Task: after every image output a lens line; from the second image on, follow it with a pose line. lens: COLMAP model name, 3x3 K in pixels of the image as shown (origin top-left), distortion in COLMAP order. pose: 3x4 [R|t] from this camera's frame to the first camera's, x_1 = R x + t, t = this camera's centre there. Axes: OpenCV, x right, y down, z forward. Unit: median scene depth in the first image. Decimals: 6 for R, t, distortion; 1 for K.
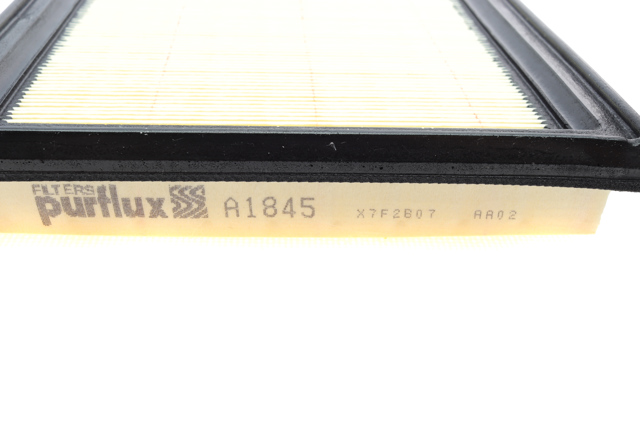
lens RADIAL K [[711.3, 0, 320.1], [0, 711.3, 214.1], [0, 0, 1]] dist [0.023607, 0.000000]
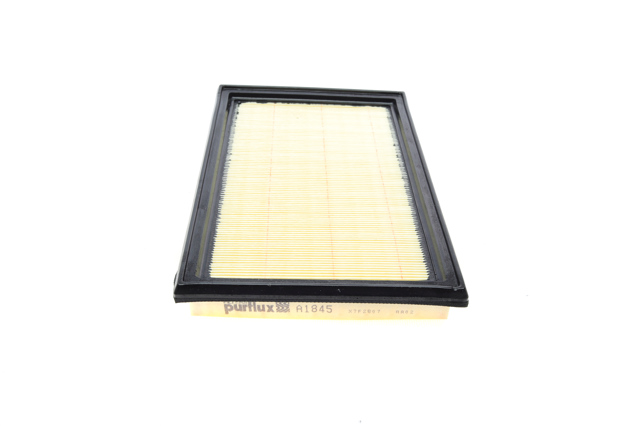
lens RADIAL K [[711.3, 0, 320.0], [0, 711.3, 212.0], [0, 0, 1]] dist [0.023607, 0.000000]
pose [[0.999414, 0.014402, -0.031046, 0.023774], [-0.012993, 0.998897, 0.045121, -0.473854], [0.031662, -0.044692, 0.998499, -1.533673]]
